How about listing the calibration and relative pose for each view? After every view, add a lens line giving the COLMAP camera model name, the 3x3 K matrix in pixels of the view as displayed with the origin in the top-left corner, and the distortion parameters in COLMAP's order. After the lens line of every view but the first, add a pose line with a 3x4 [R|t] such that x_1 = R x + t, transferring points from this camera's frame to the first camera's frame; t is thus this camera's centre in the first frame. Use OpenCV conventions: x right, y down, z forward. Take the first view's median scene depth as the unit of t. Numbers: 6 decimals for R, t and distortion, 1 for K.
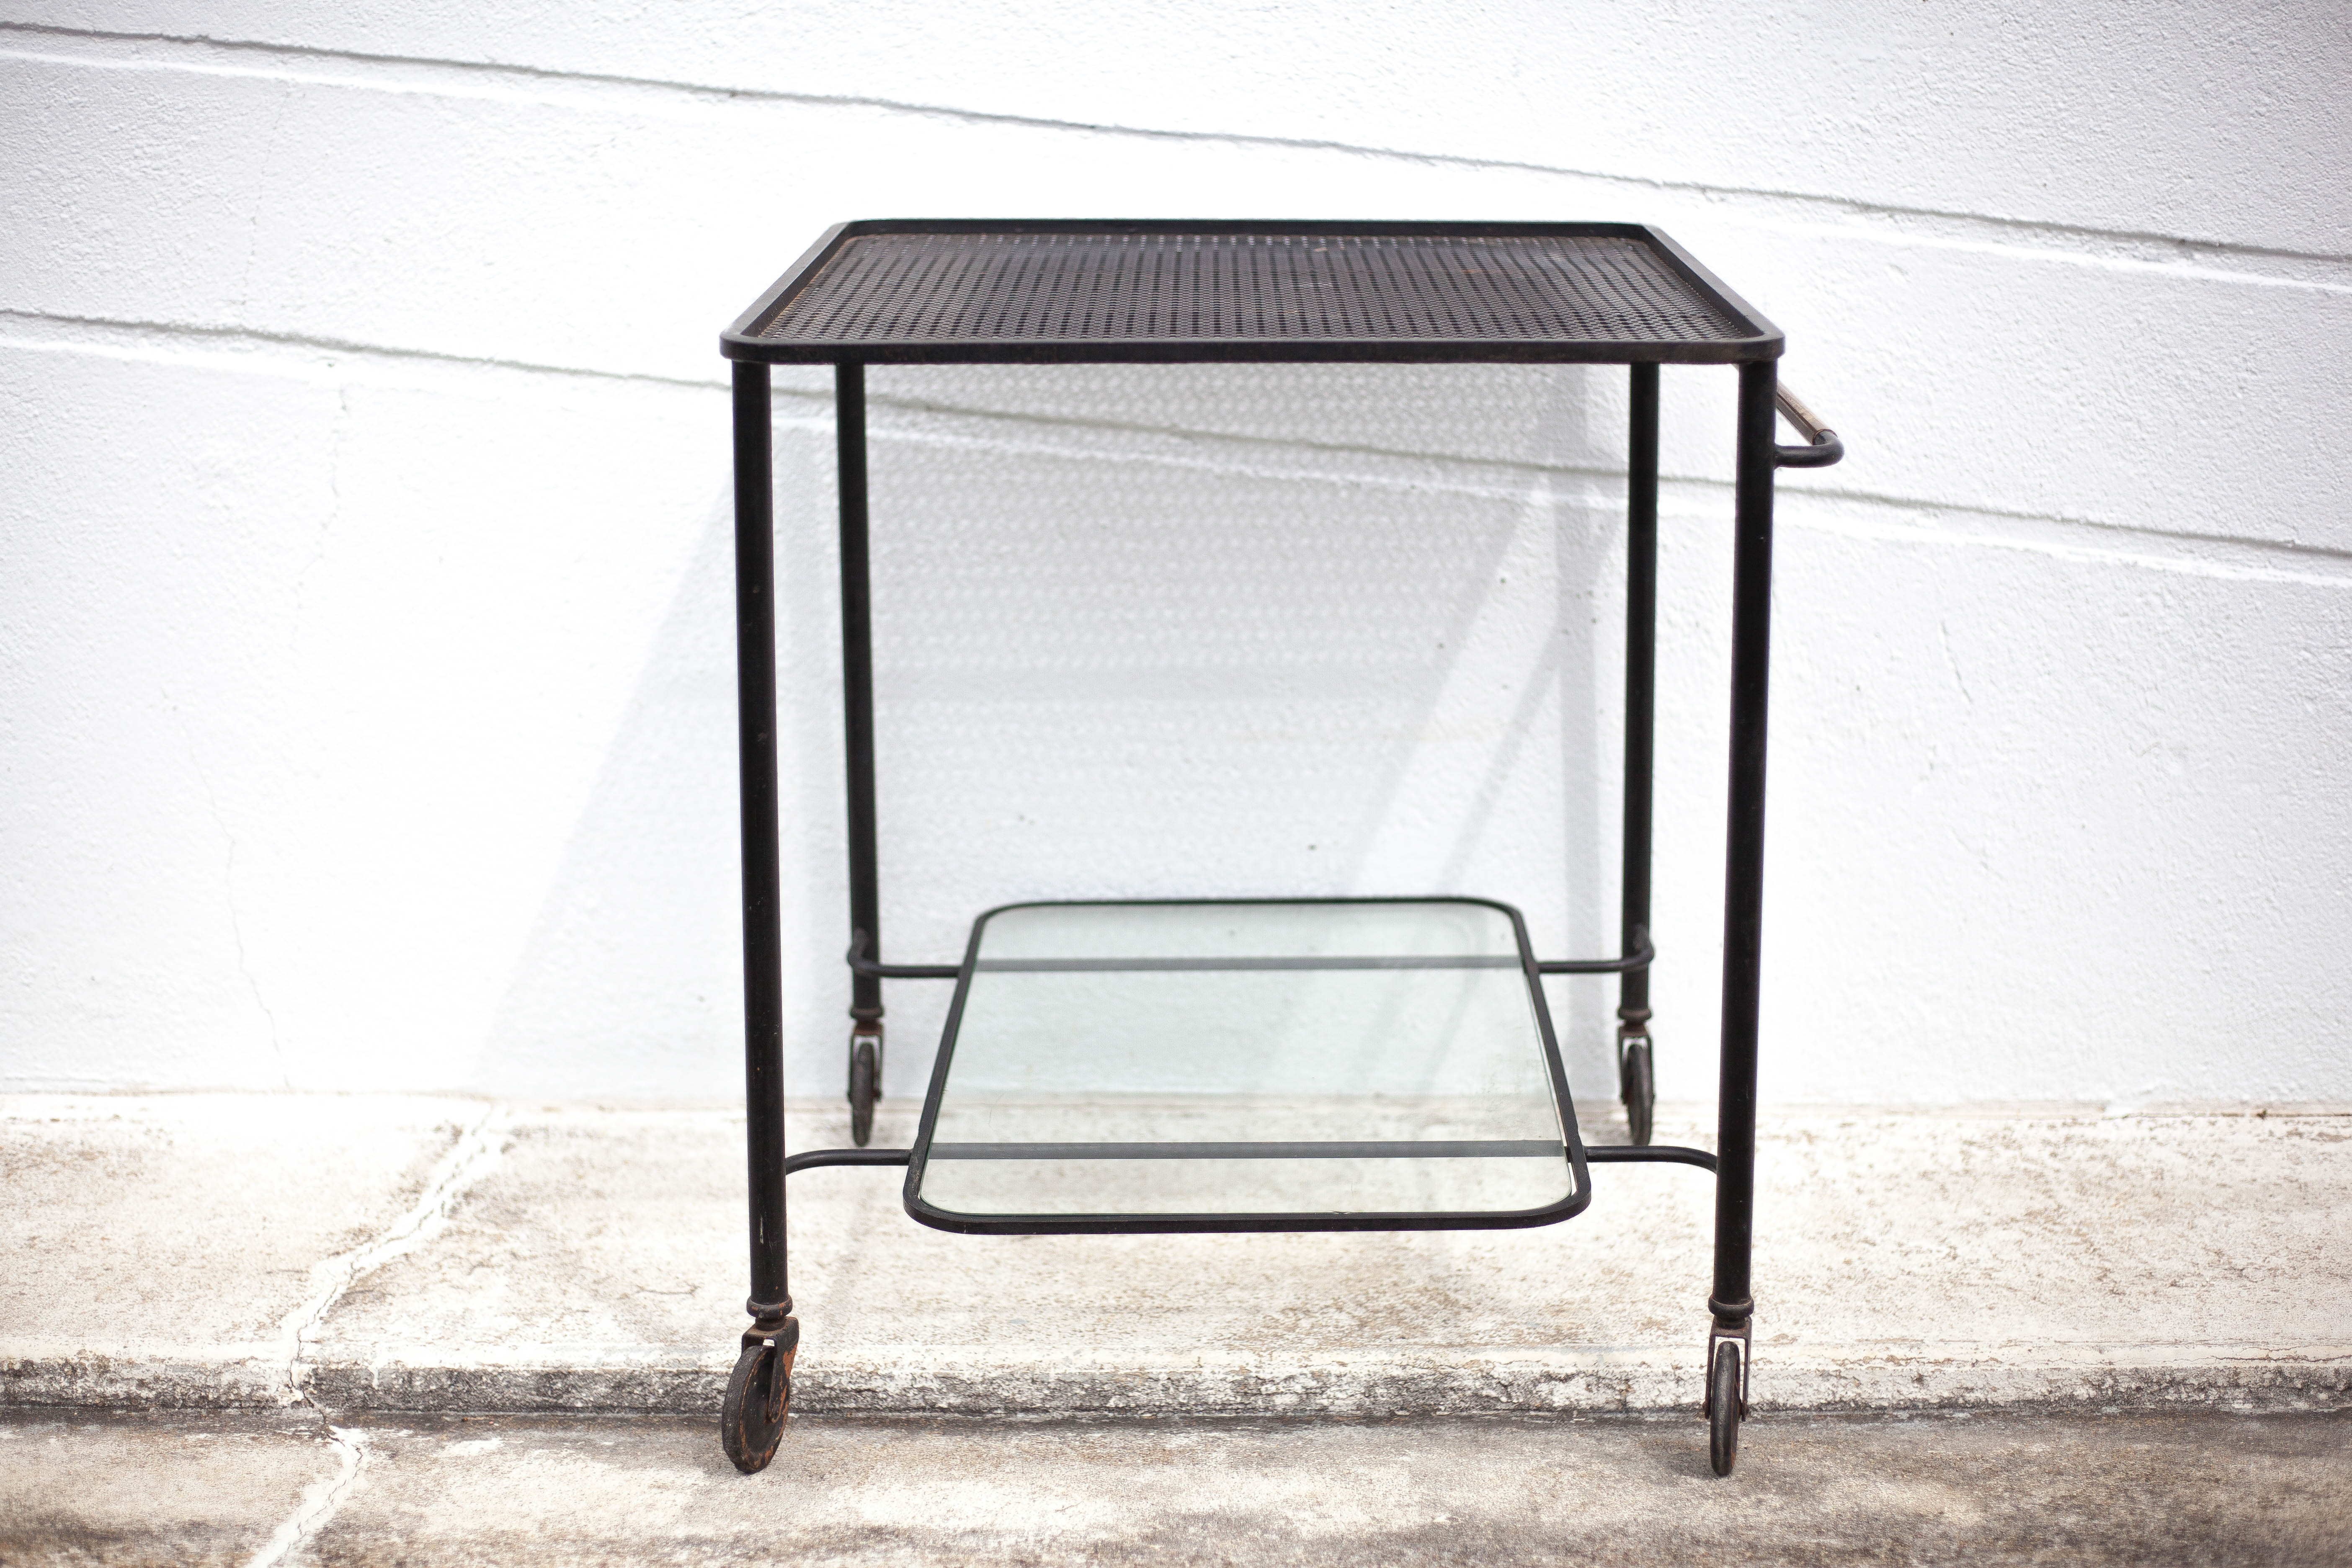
lens RADIAL K [[3630.9, 0, 1332.3], [0, 3630.9, 236.3], [0, 0, 1]] dist [-0.085429, 0.000000]
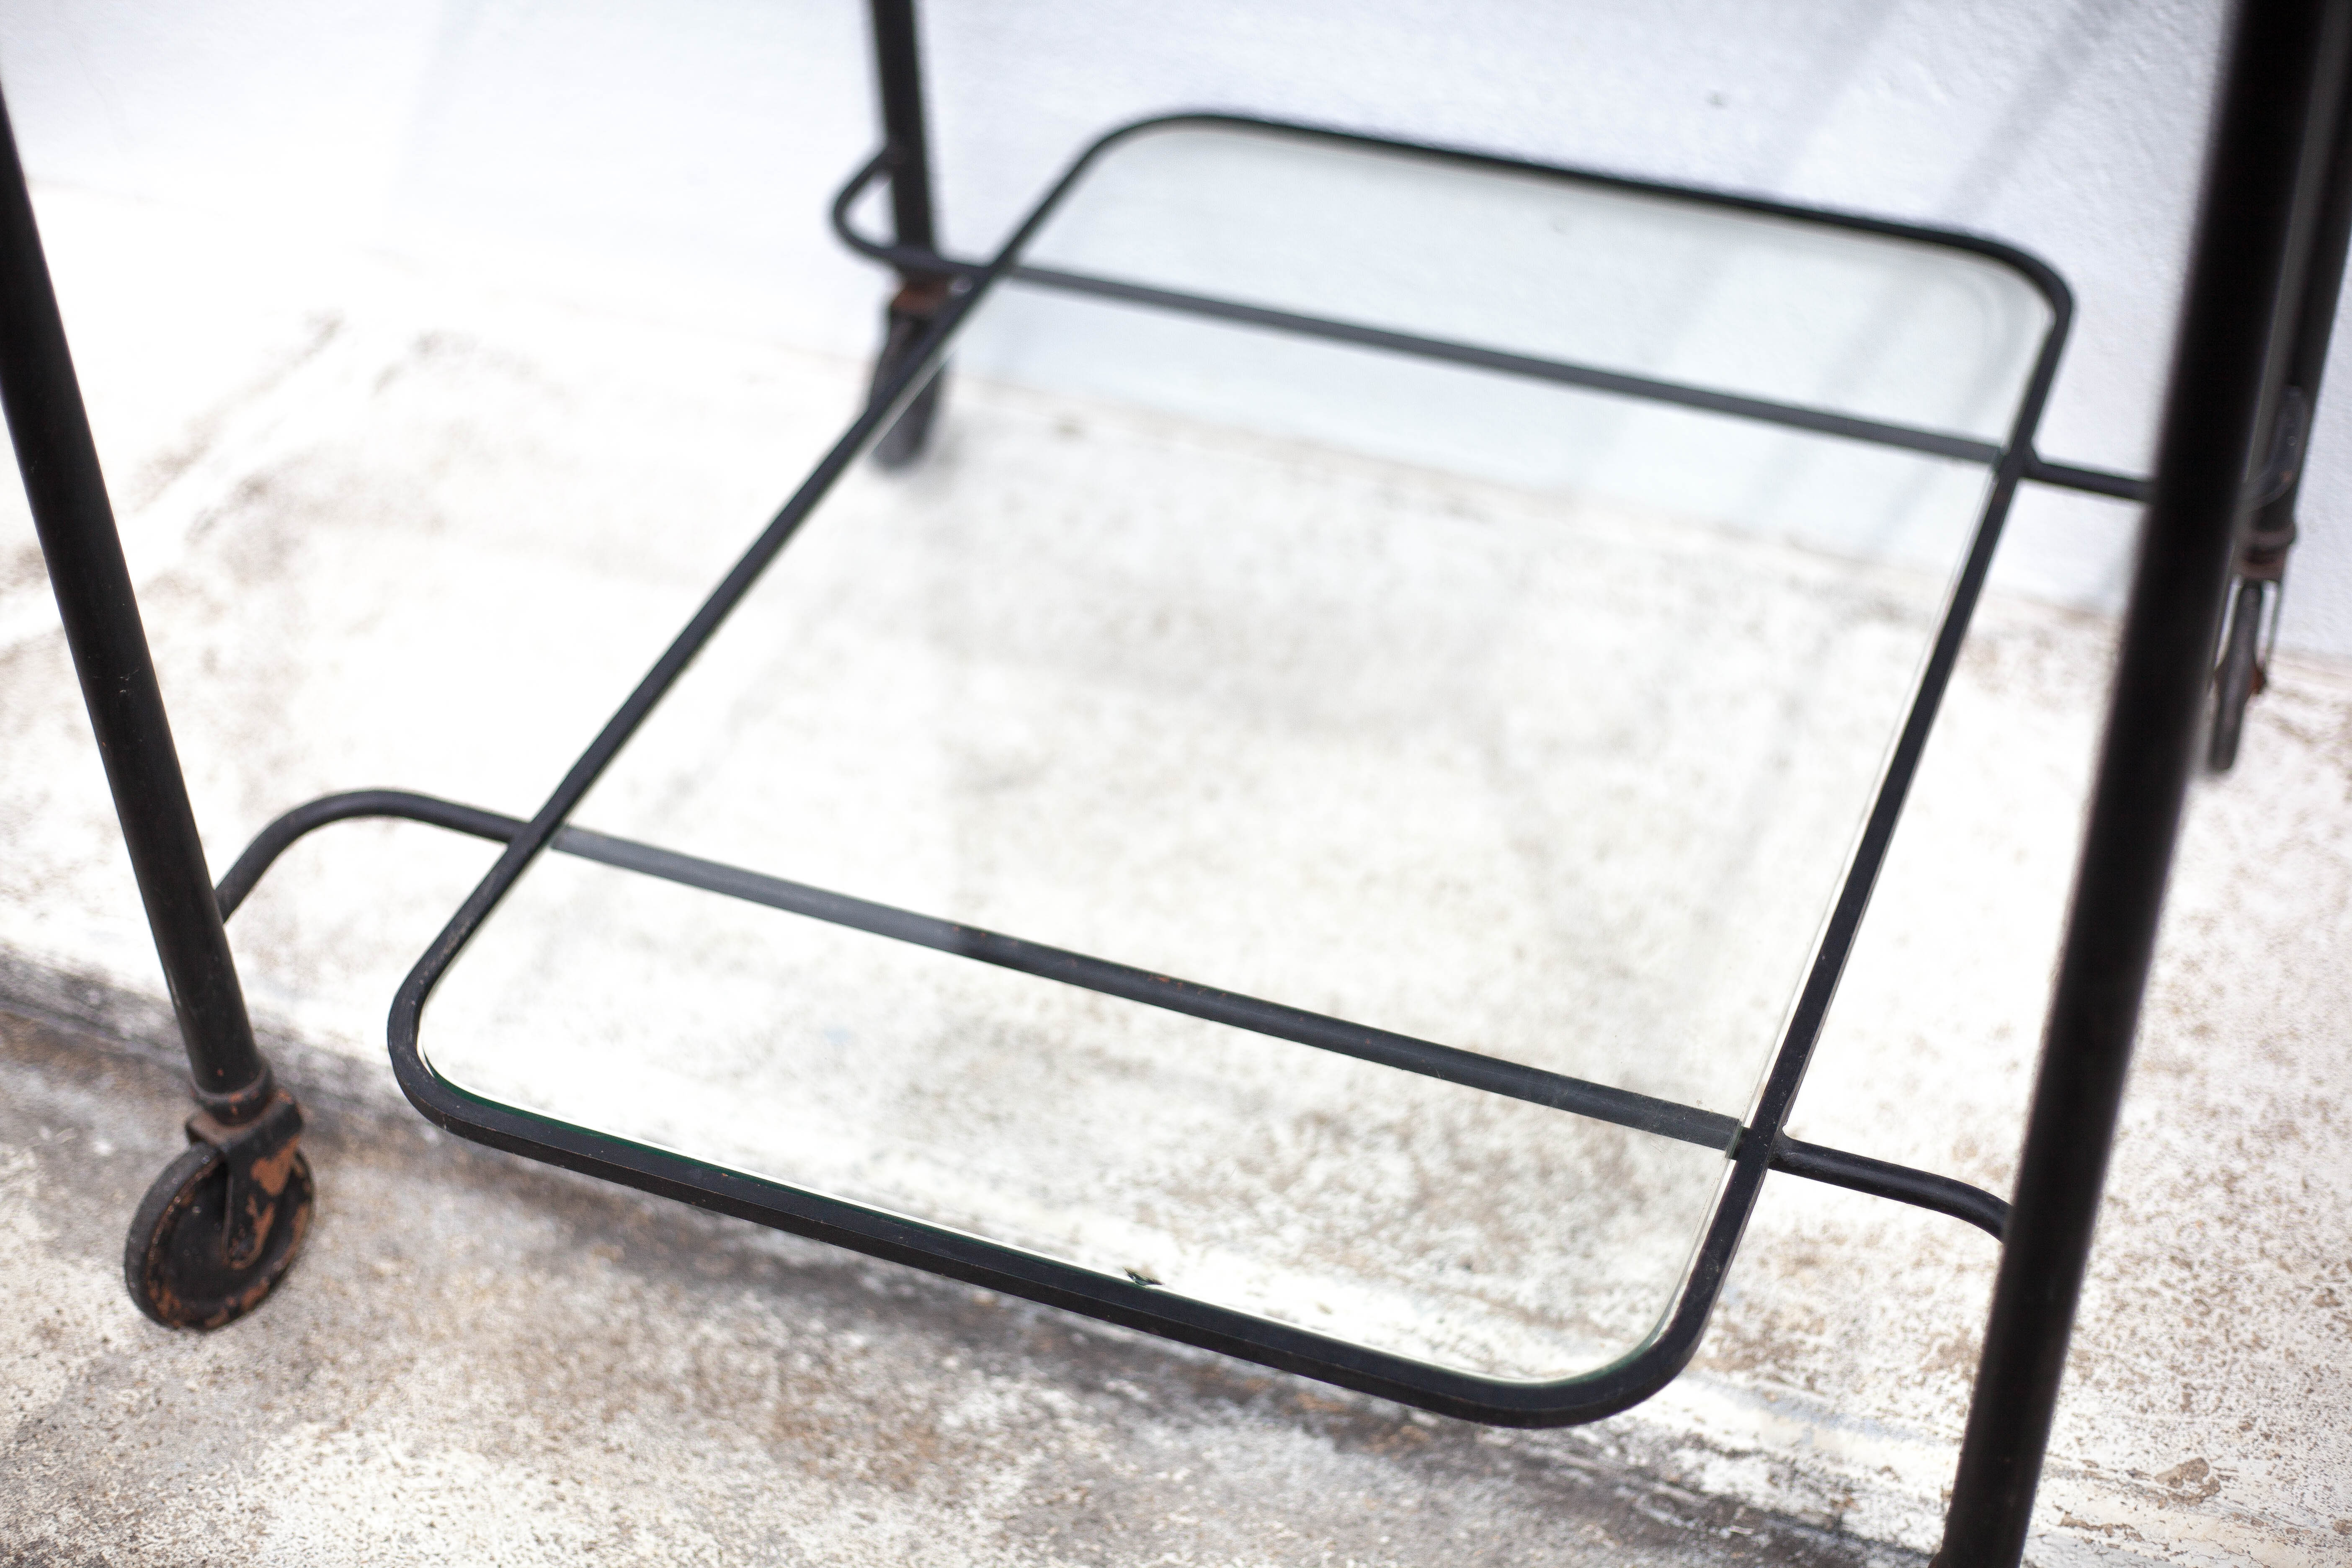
lens RADIAL K [[3630.9, 0, 1200.9], [0, 3630.9, 726.2], [0, 0, 1]] dist [-0.085429, 0.000000]
pose [[0.918350, 0.223517, -0.326609, 0.131639], [-0.009355, 0.837280, 0.546694, -0.045345], [0.395659, -0.499001, 0.771007, 0.589540]]
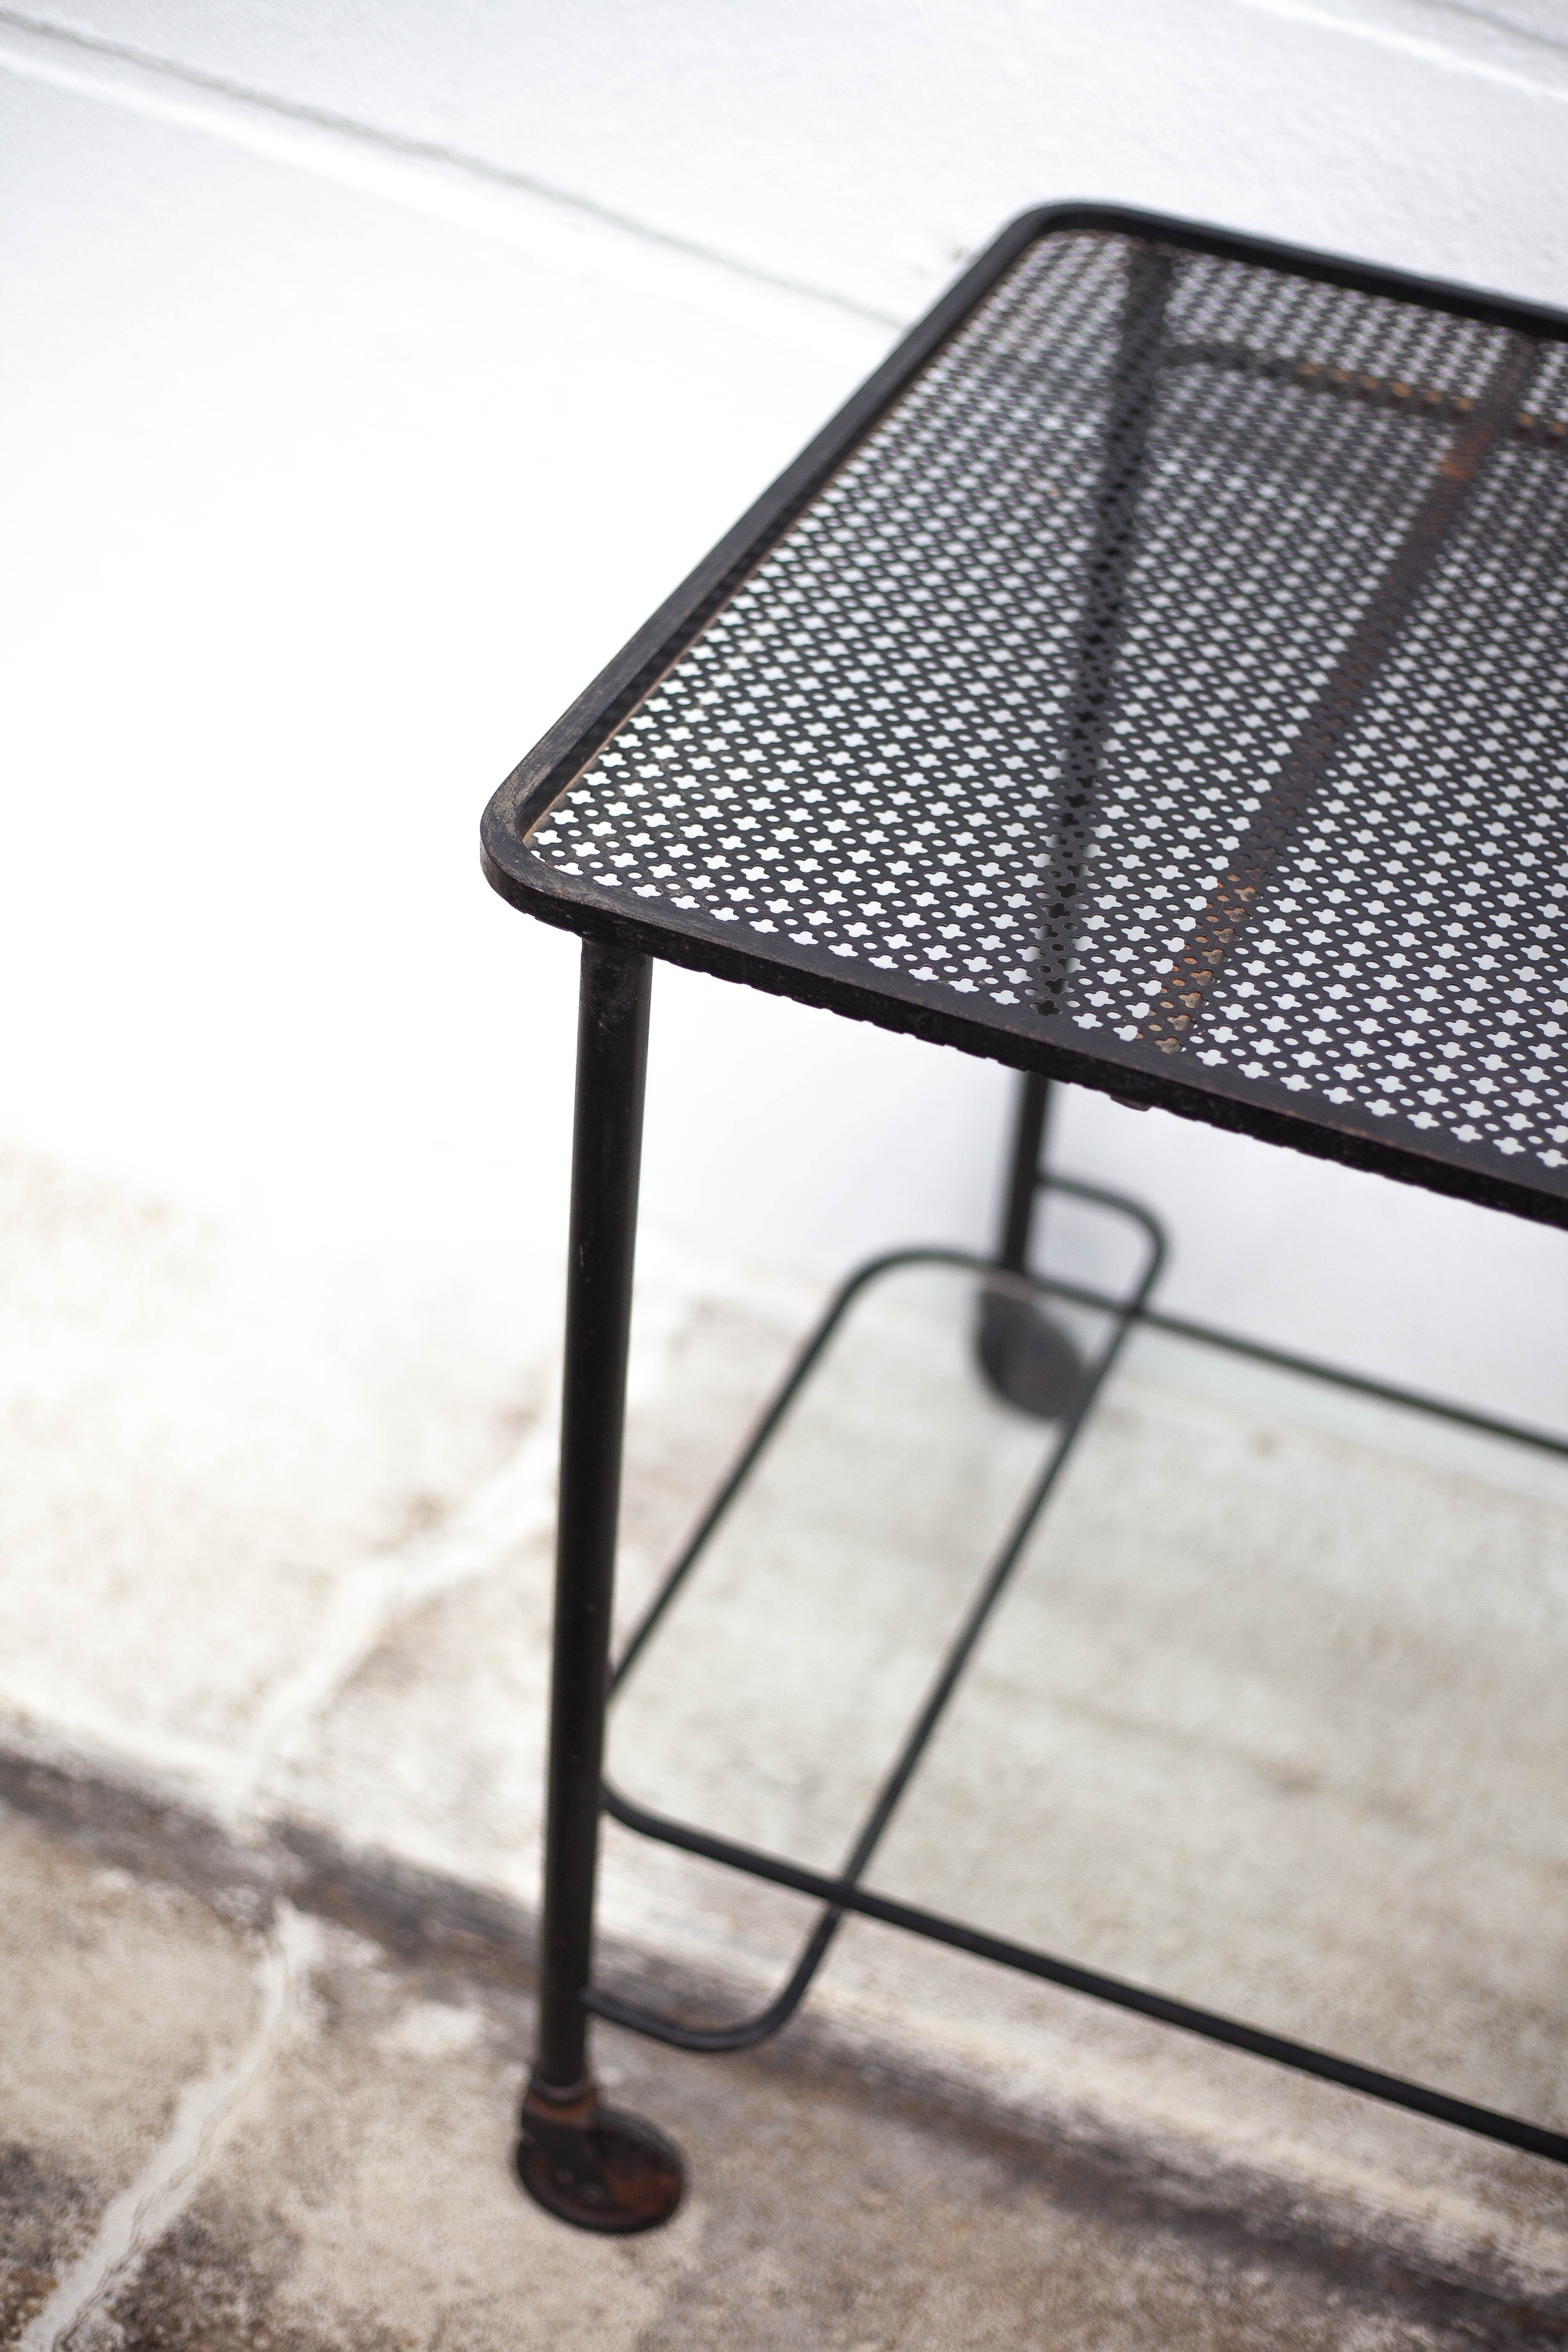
lens RADIAL K [[3630.9, 0, 849.8], [0, 3630.9, 1174.7], [0, 0, 1]] dist [-0.085429, 0.000000]
pose [[0.927991, 0.294910, -0.227731, -0.039490], [-0.130848, 0.830195, 0.541899, -0.201793], [0.348873, -0.473079, 0.809002, 0.463089]]
